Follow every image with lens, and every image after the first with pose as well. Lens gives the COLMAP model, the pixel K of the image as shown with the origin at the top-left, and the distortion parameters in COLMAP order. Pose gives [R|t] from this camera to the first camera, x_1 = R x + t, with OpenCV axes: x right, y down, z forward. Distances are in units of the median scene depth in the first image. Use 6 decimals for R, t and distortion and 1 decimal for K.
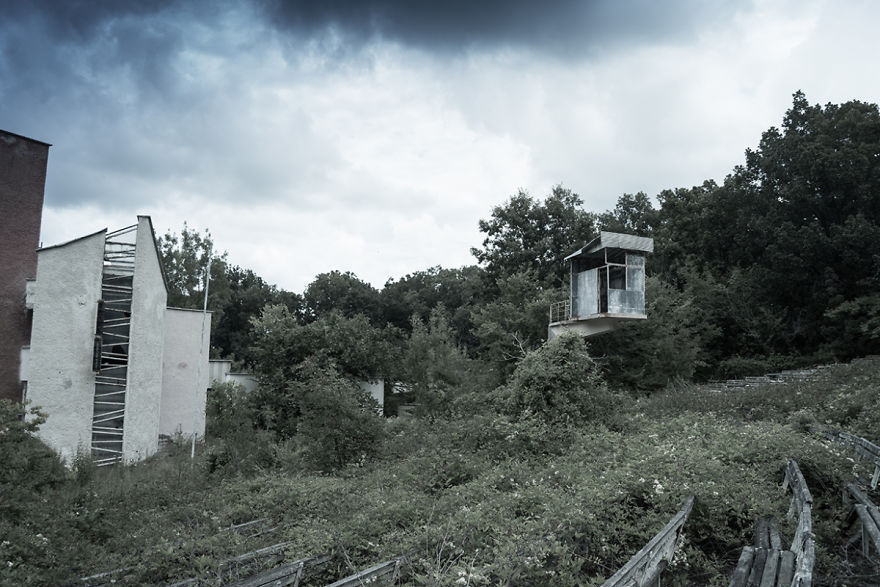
lens RADIAL K [[689.2, 0, 438.0], [0, 689.2, 287.6], [0, 0, 1]] dist [-0.057641, -0.011247]
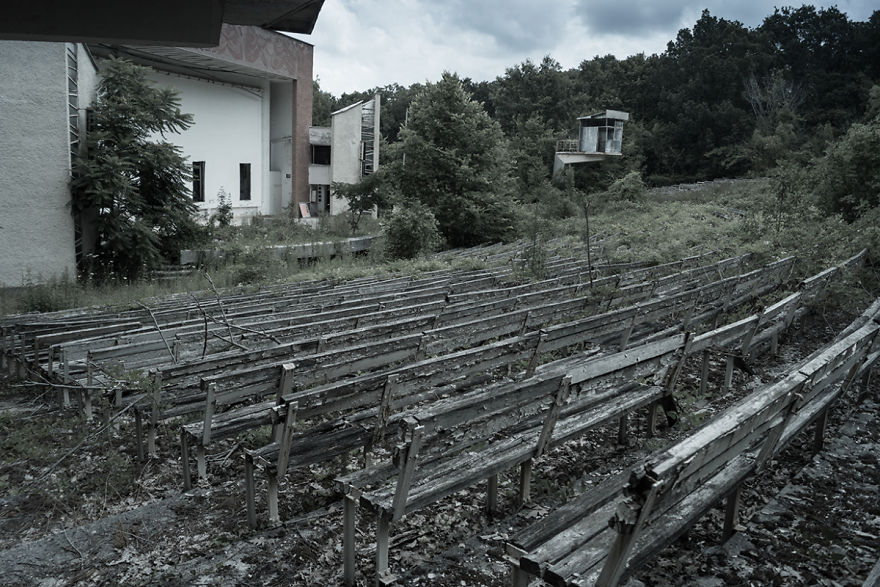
lens RADIAL K [[689.2, 0, 437.6], [0, 689.2, 300.4], [0, 0, 1]] dist [-0.057641, -0.011247]
pose [[0.980394, -0.017745, 0.196247, -0.591325], [-0.044131, 0.950865, 0.306445, -0.134715], [-0.192042, -0.309097, 0.931439, -0.830768]]
